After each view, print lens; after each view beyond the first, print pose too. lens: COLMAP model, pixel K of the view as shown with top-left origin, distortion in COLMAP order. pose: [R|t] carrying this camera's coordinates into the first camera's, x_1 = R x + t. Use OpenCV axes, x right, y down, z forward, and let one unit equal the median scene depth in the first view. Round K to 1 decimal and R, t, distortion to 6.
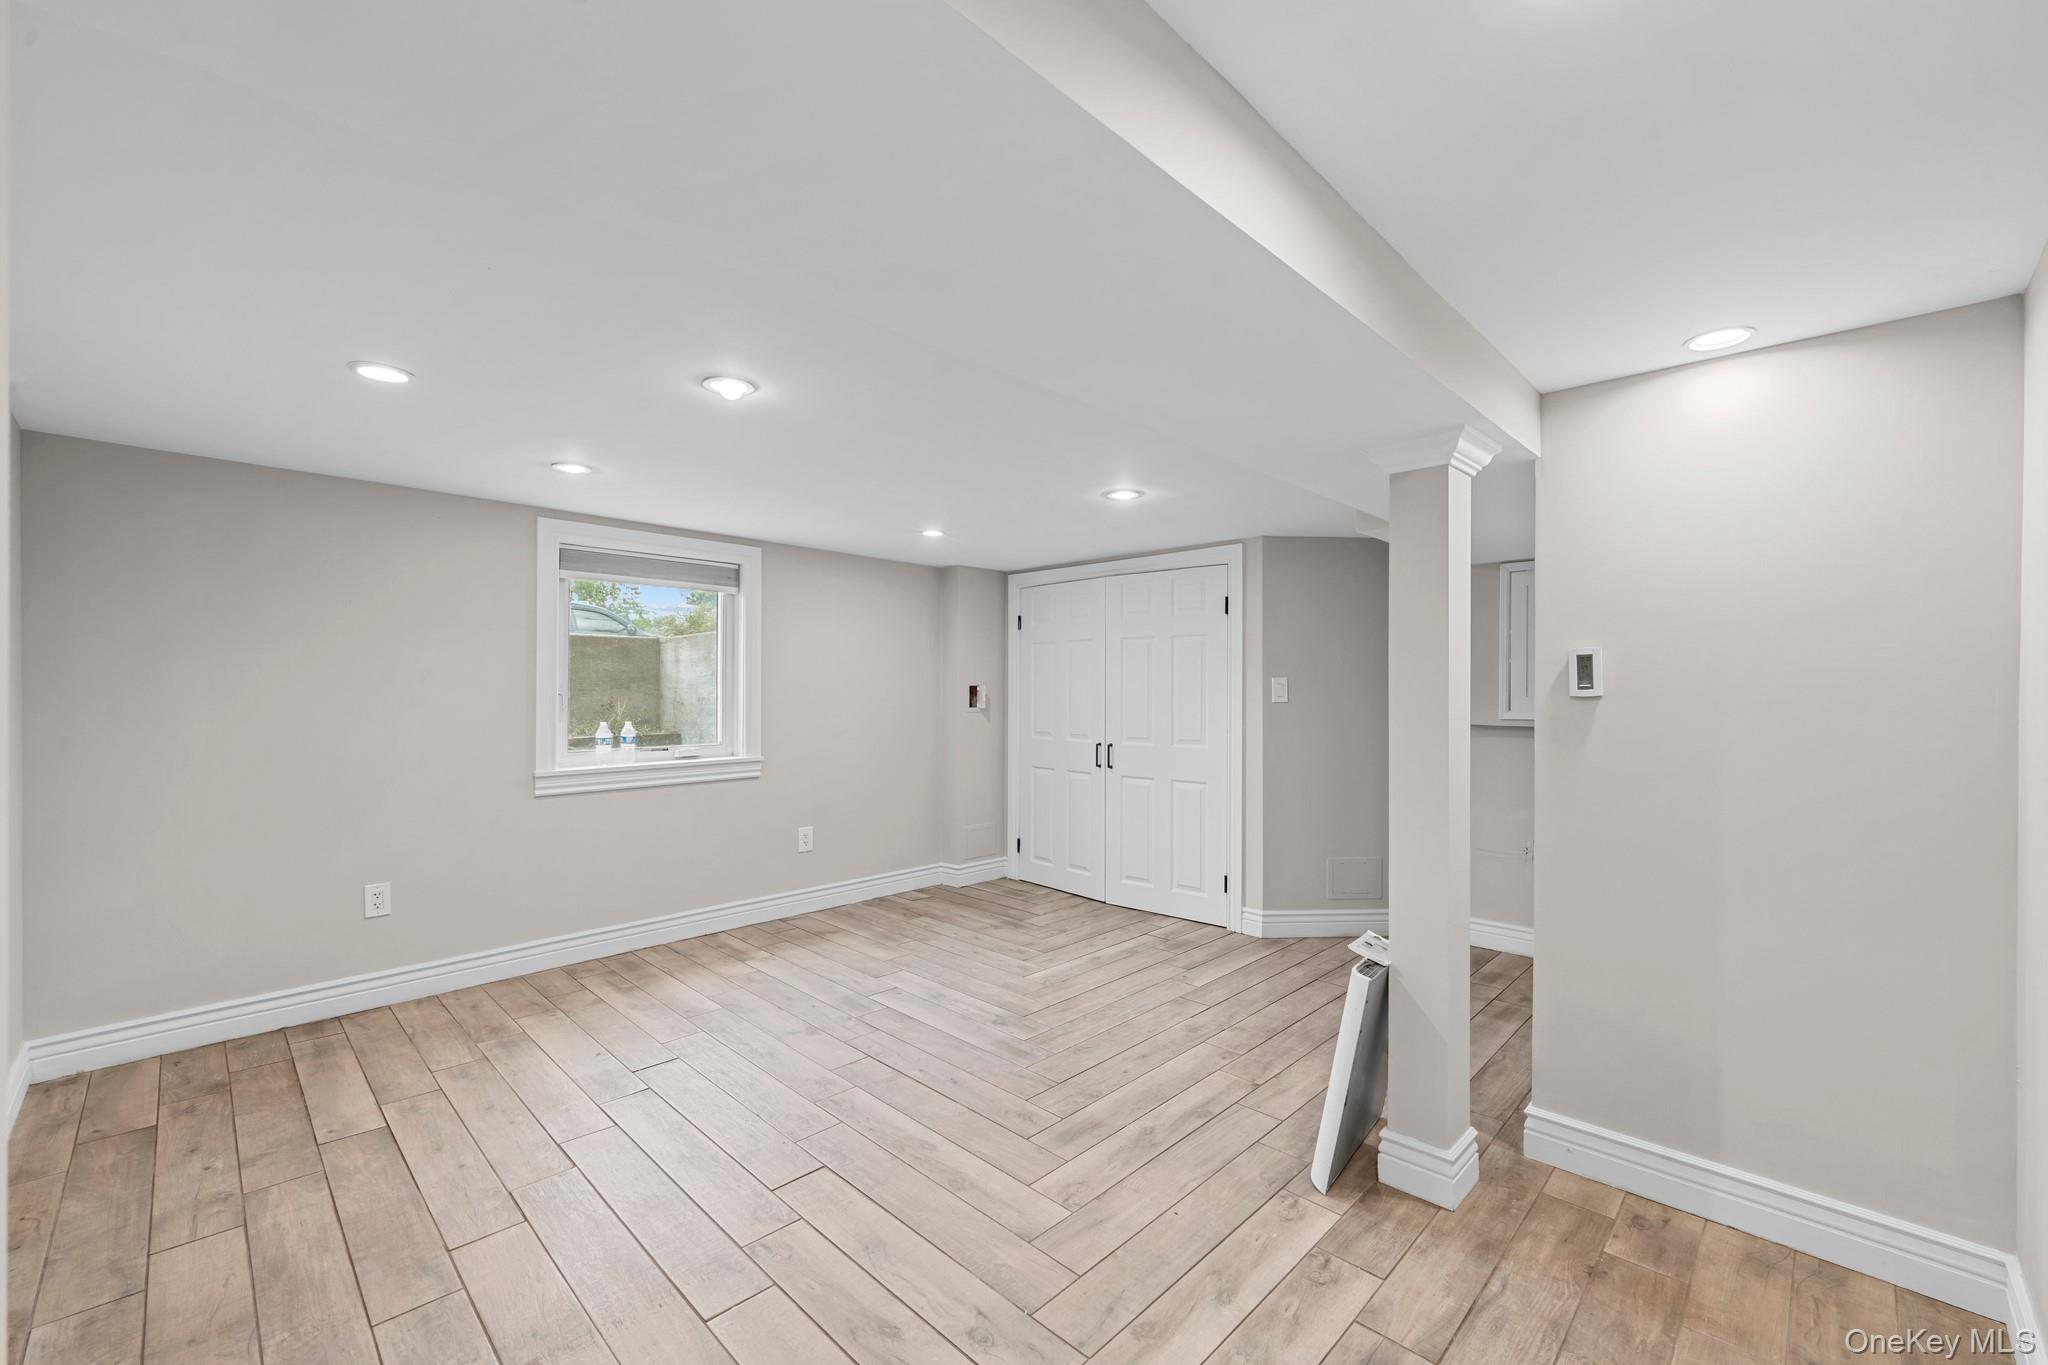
lens RADIAL K [[837.2, 0, 1028.9], [0, 837.2, 691.1], [0, 0, 1]] dist [0.002092, -0.000957]
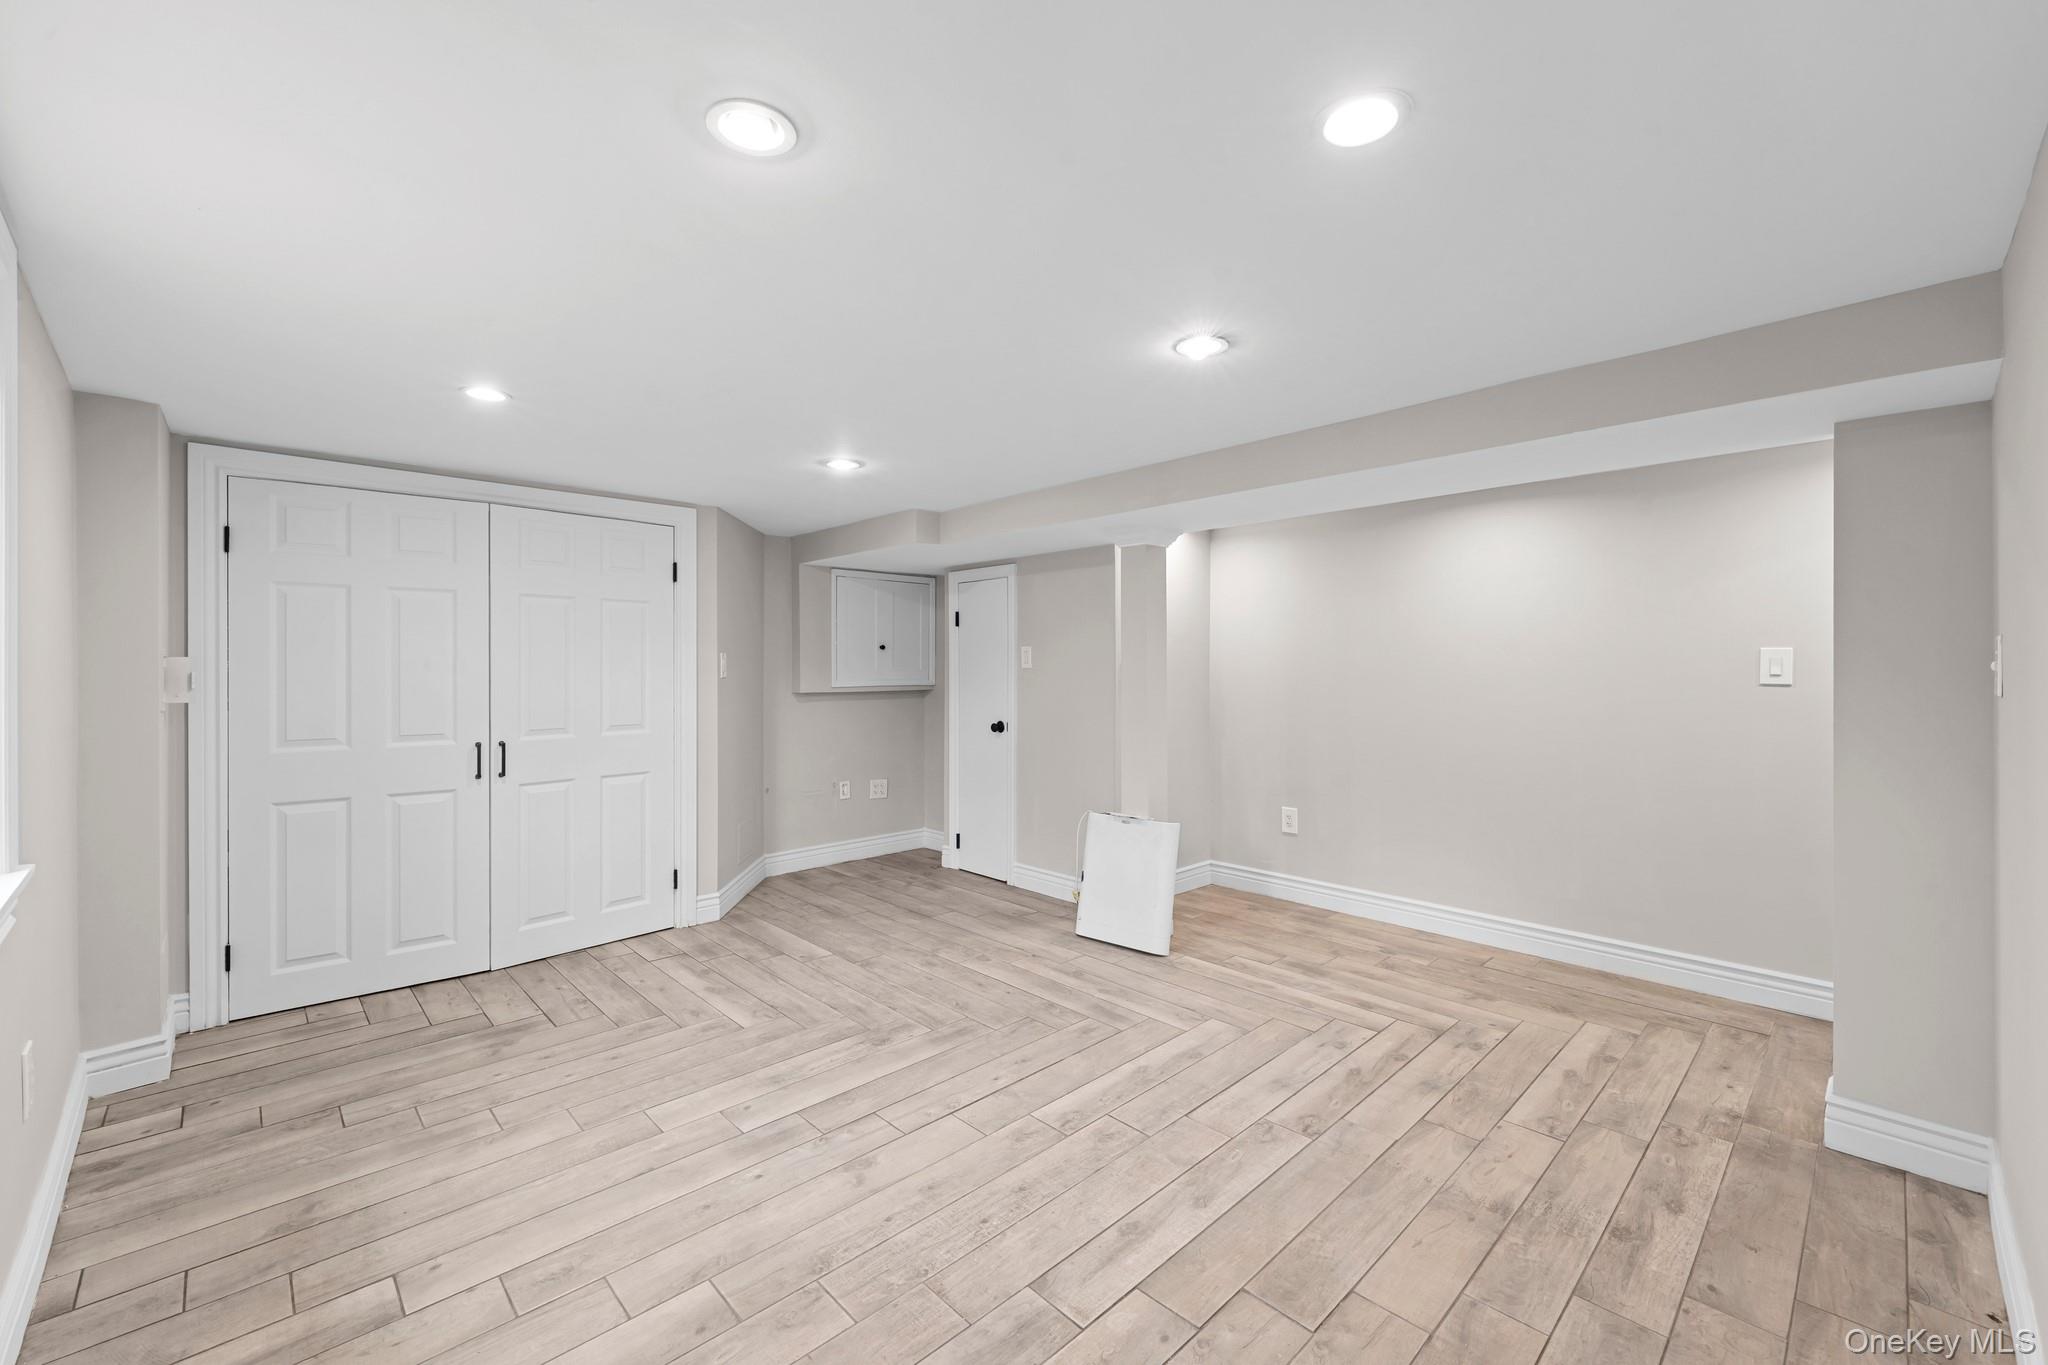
lens RADIAL K [[837.2, 0, 1029.7], [0, 837.2, 667.0], [0, 0, 1]] dist [0.002092, -0.000957]
pose [[0.020238, -0.004386, 0.999786, -0.768665], [0.000813, 0.999990, 0.004371, -0.003479], [-0.999795, 0.000725, 0.020241, 0.691979]]
